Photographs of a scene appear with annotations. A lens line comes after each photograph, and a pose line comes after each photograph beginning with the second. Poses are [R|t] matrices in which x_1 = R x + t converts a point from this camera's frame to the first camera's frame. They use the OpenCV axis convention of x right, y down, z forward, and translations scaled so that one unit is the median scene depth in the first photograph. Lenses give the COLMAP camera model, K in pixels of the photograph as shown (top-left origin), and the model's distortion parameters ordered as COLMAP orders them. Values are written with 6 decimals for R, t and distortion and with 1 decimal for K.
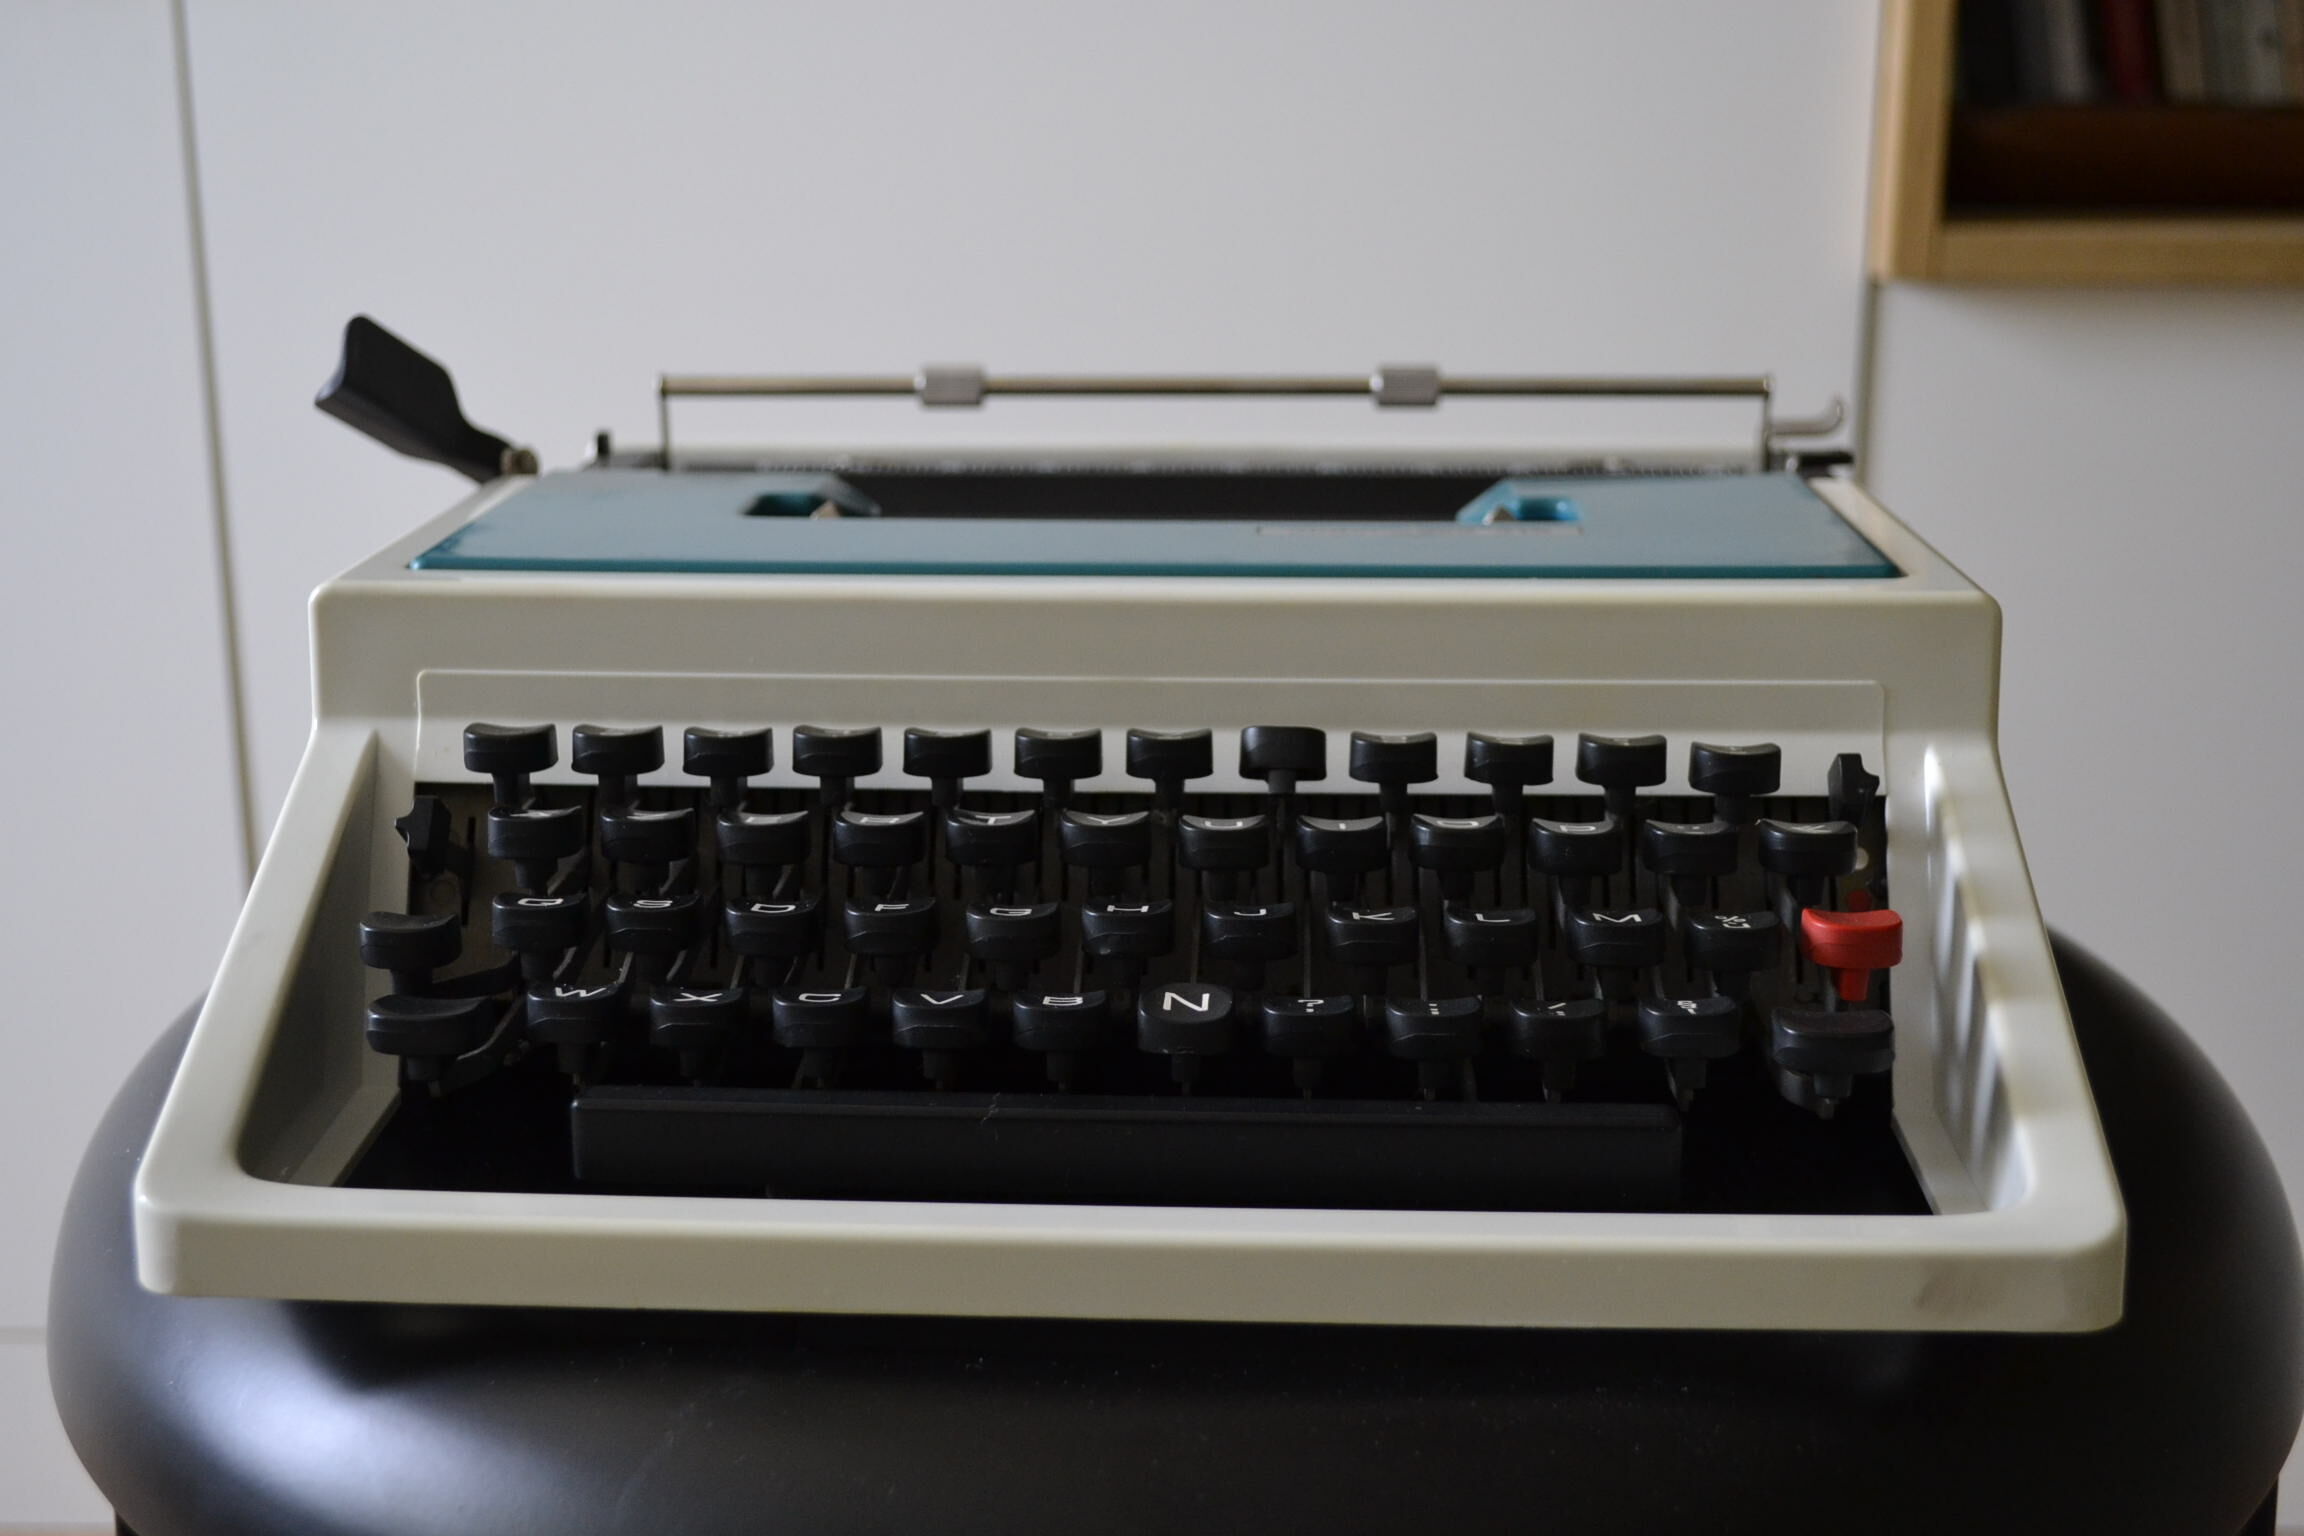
lens RADIAL K [[2952.9, 0, 1152.0], [0, 2952.9, 768.0], [0, 0, 1]] dist [-0.034355, -0.023372]
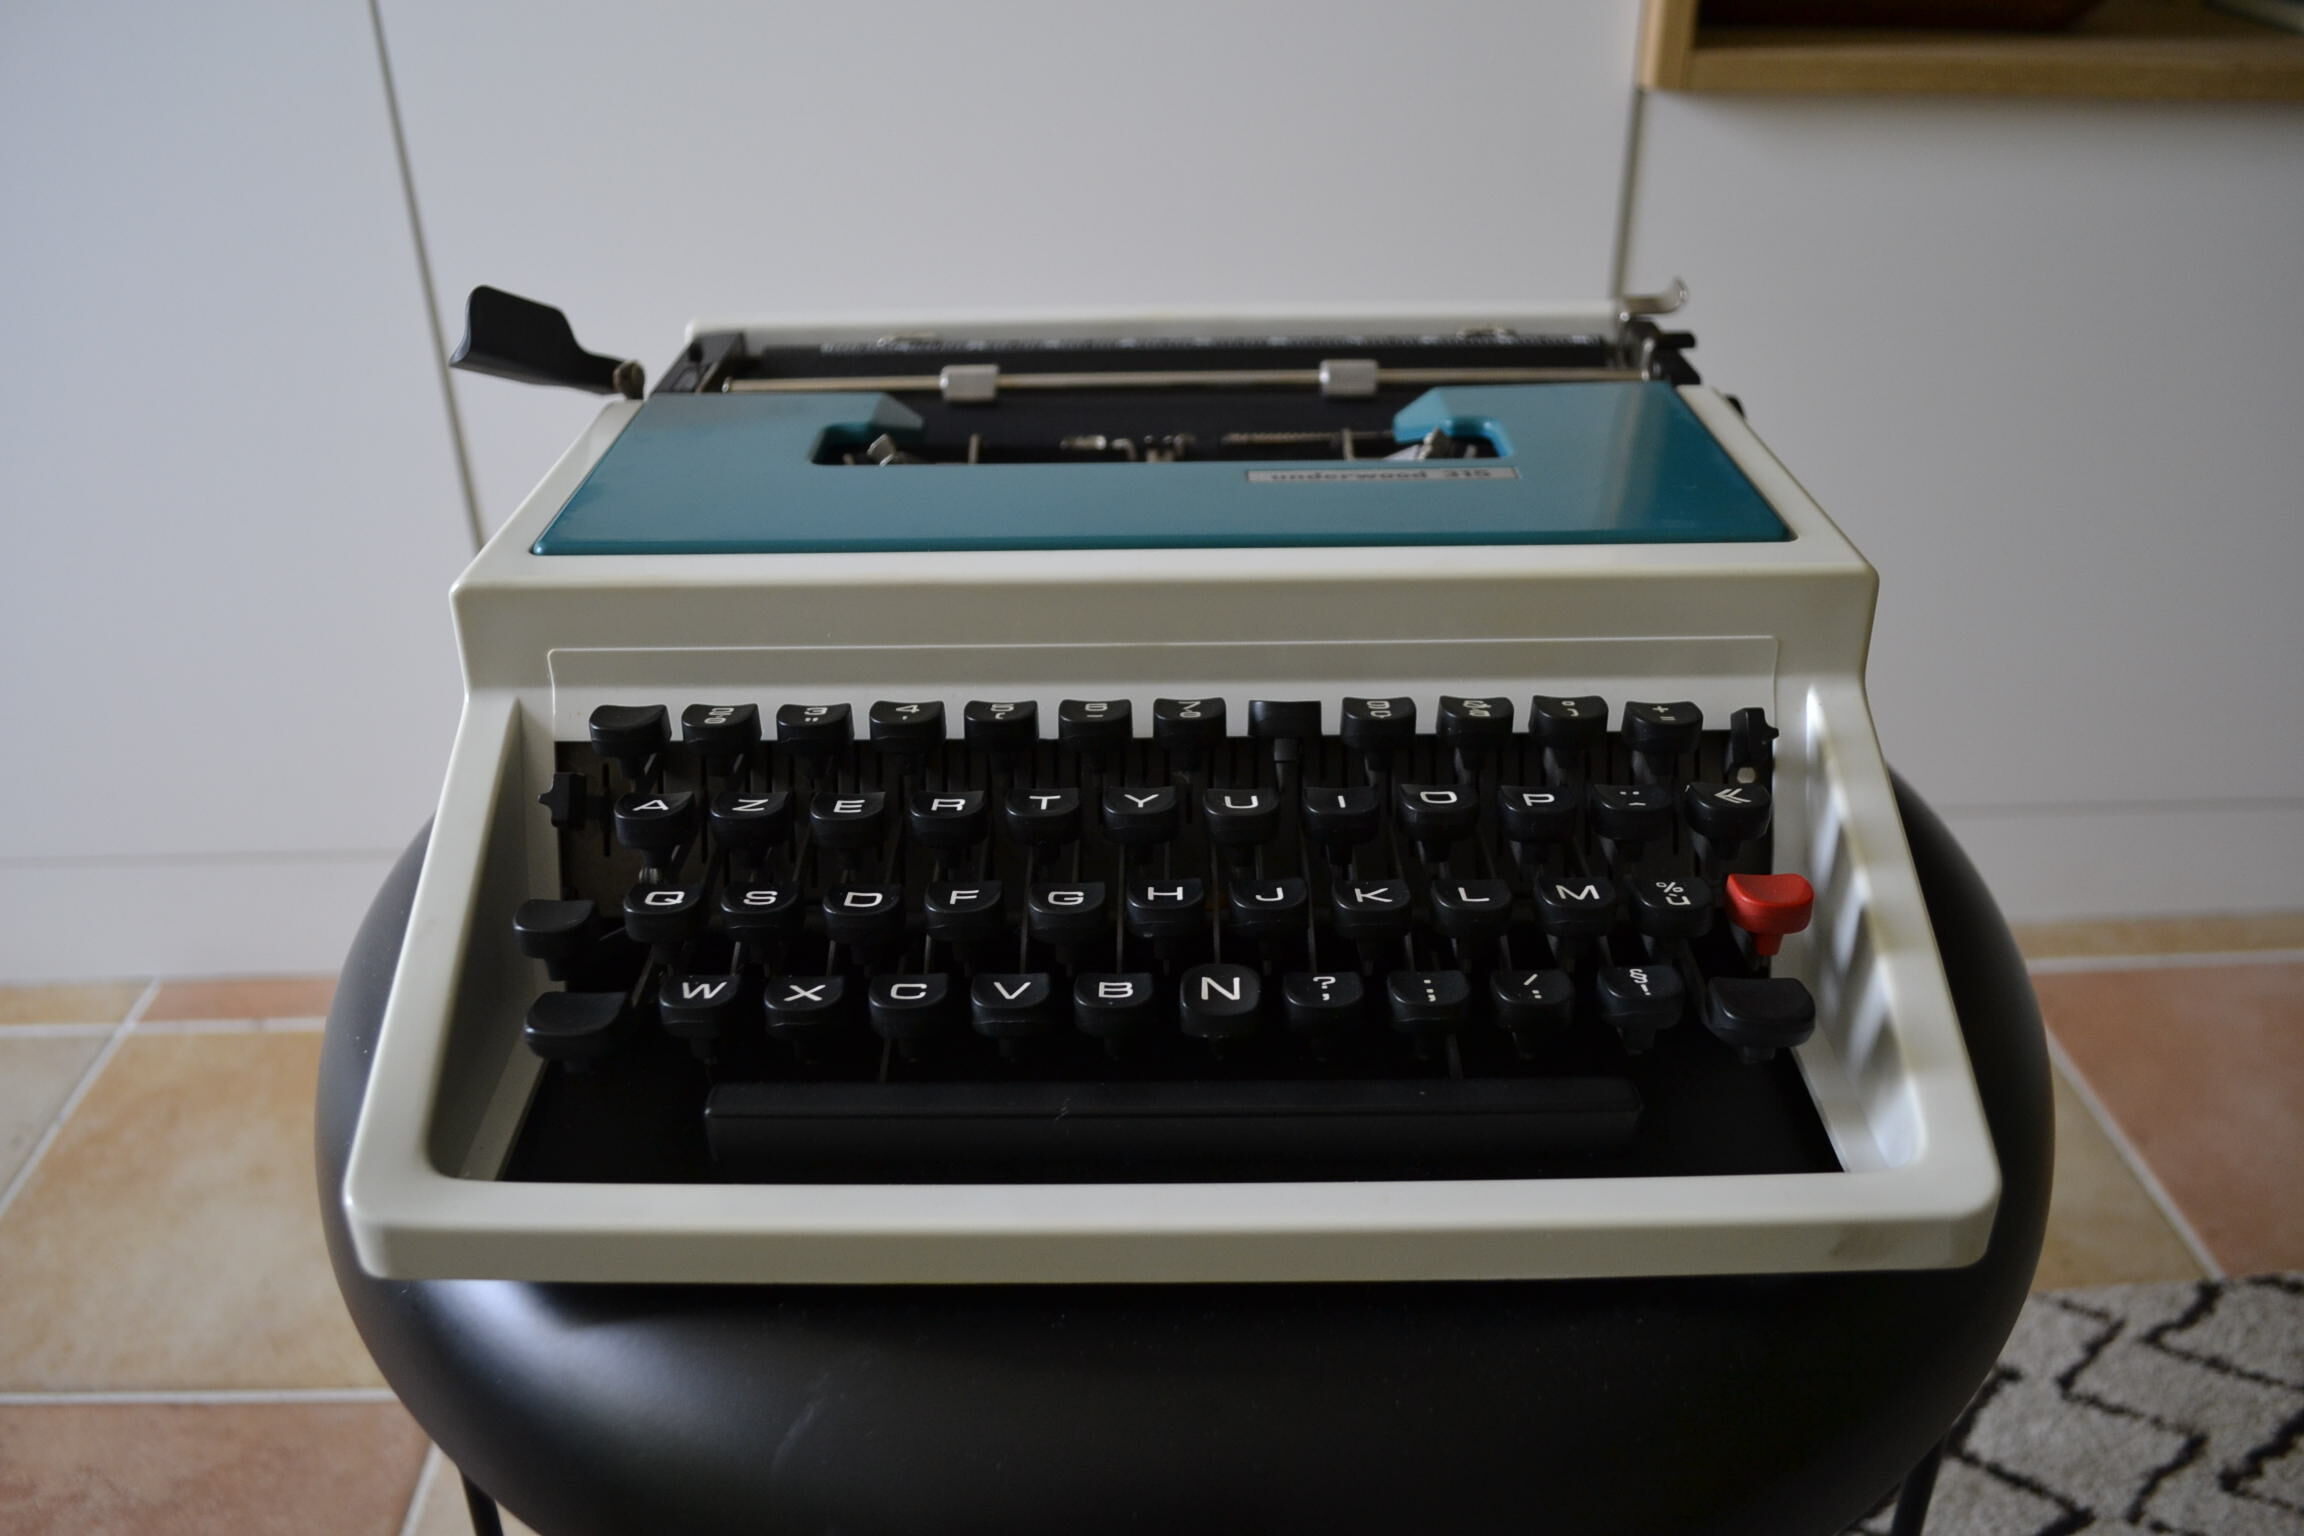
lens RADIAL K [[1836.0, 0, 1152.0], [0, 1836.0, 768.0], [0, 0, 1]] dist [-0.081322, 0.006308]
pose [[0.999062, -0.029440, 0.031759, -0.033145], [0.020469, 0.967313, 0.252759, -0.174477], [-0.038162, -0.251872, 0.967008, 0.285921]]
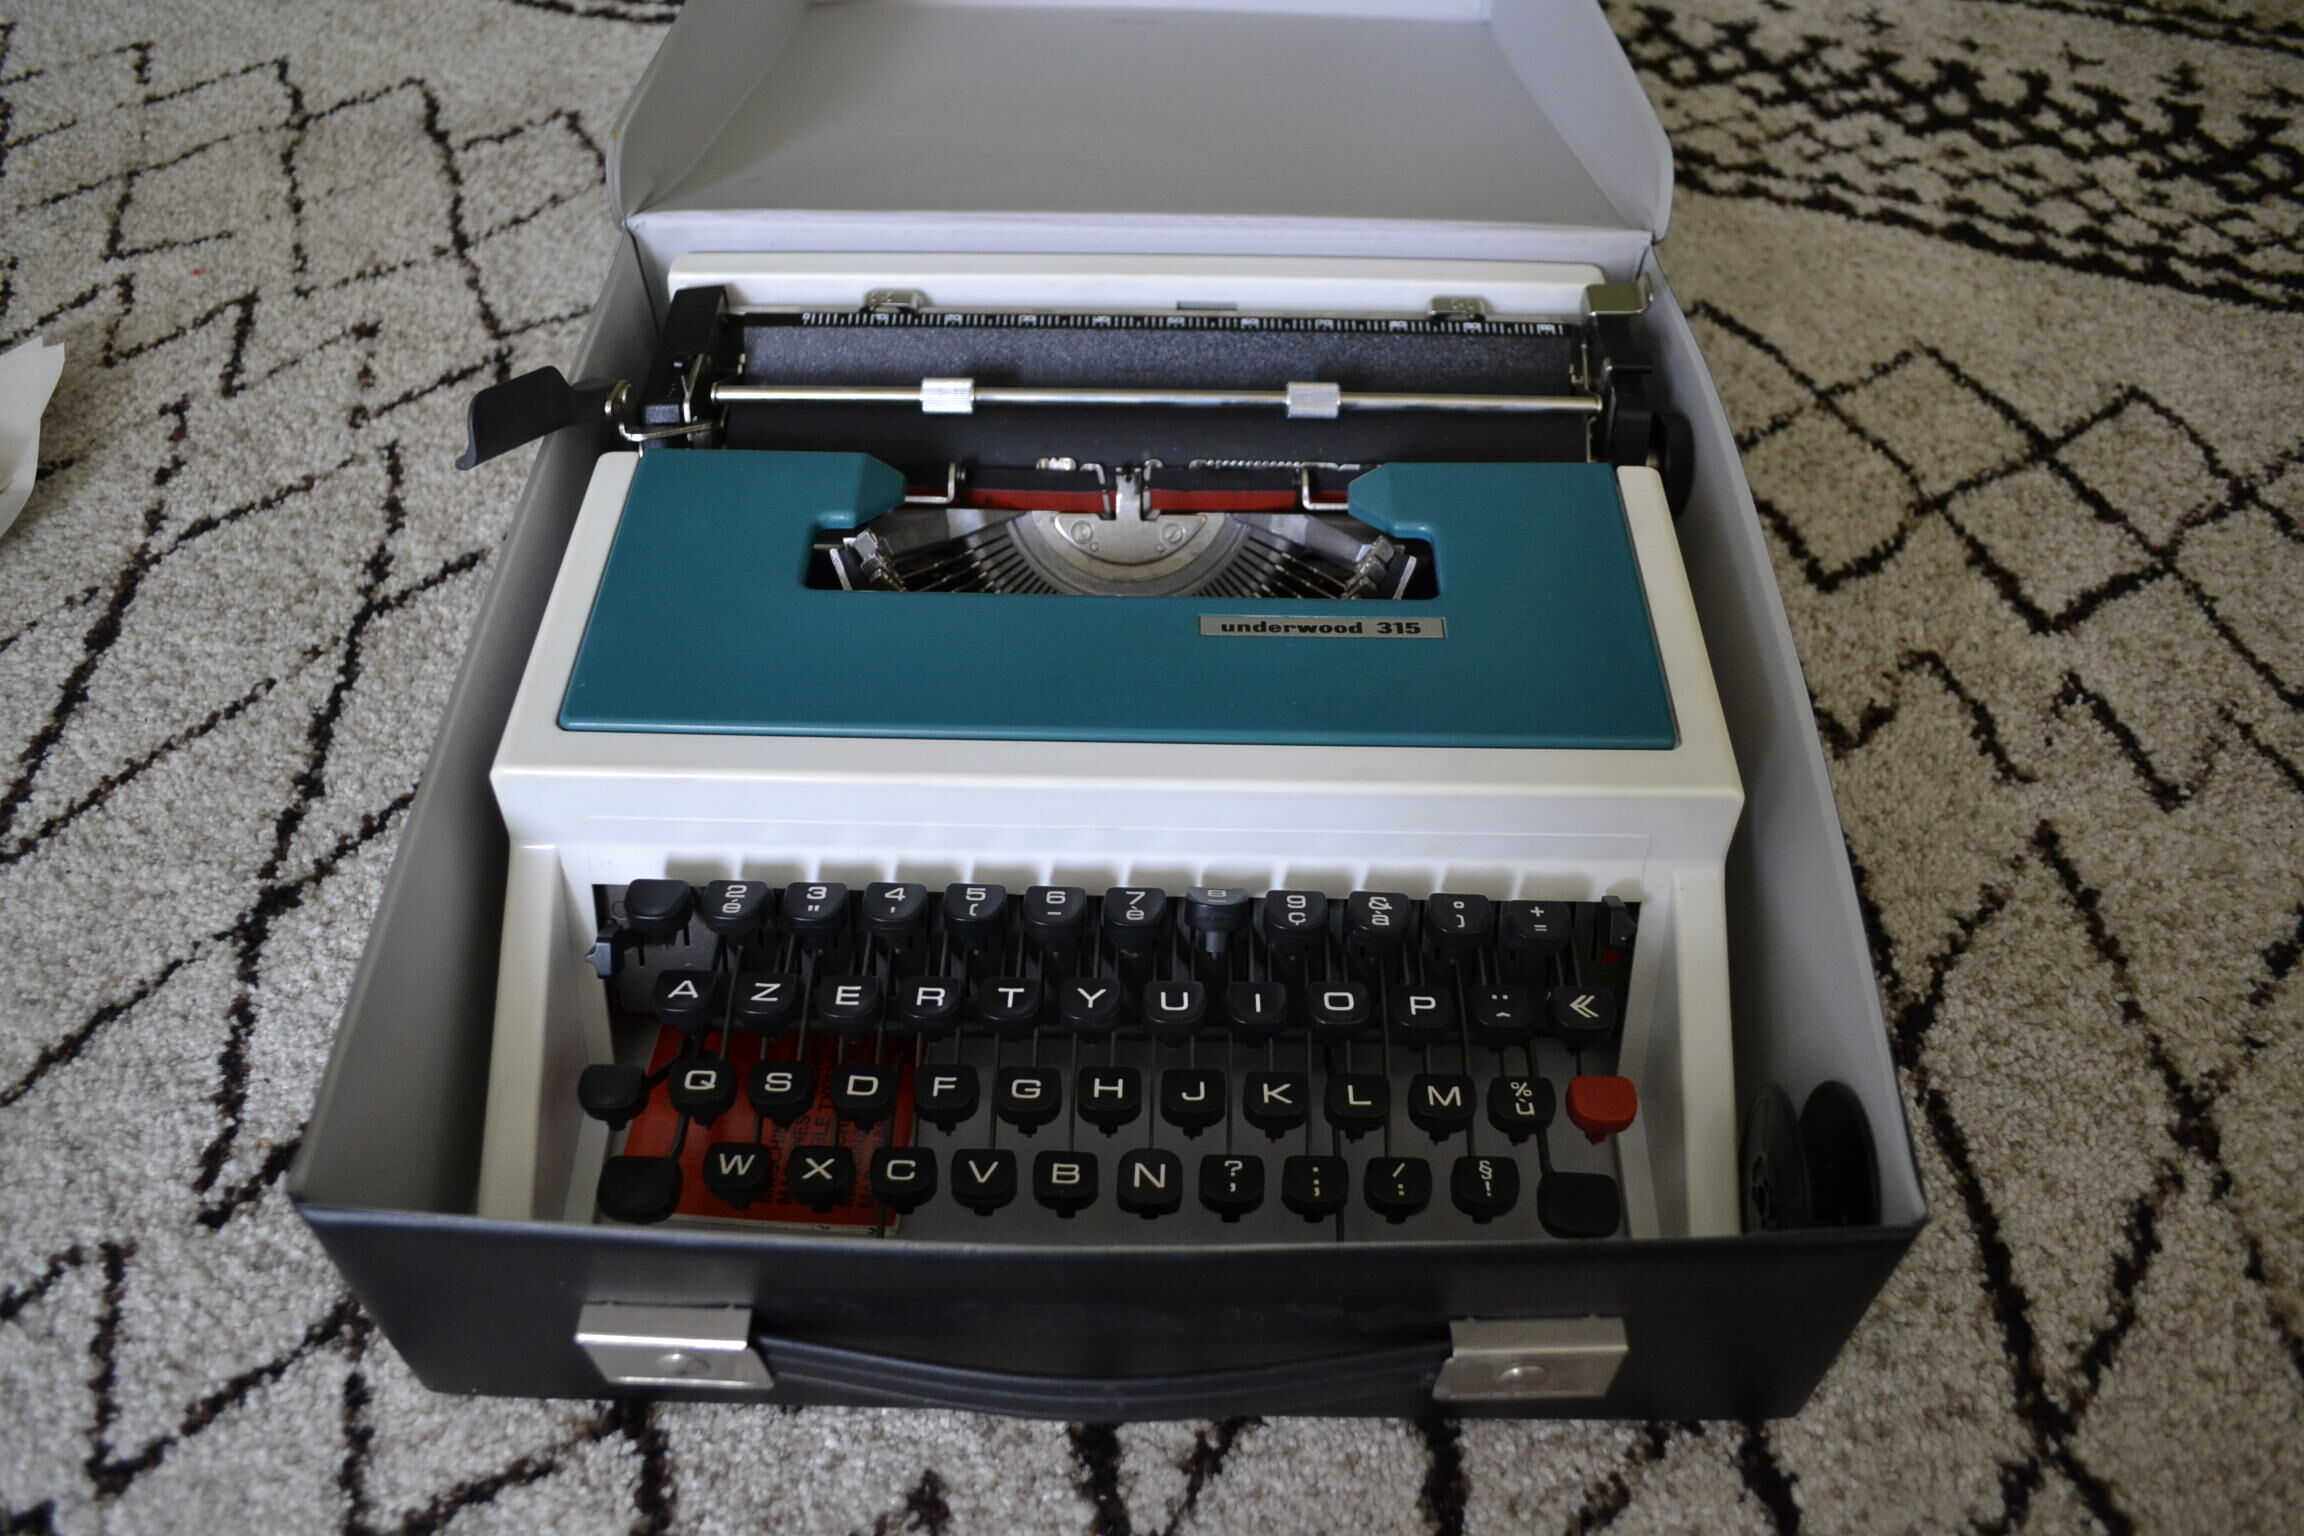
lens RADIAL K [[1867.7, 0, 1157.8], [0, 1867.7, 771.5], [0, 0, 1]] dist [-0.079308, 0.001121]
pose [[0.999543, -0.013009, 0.027291, -0.006532], [-0.004492, 0.828767, 0.559577, -0.555475], [-0.029897, -0.559443, 0.828329, 0.309194]]
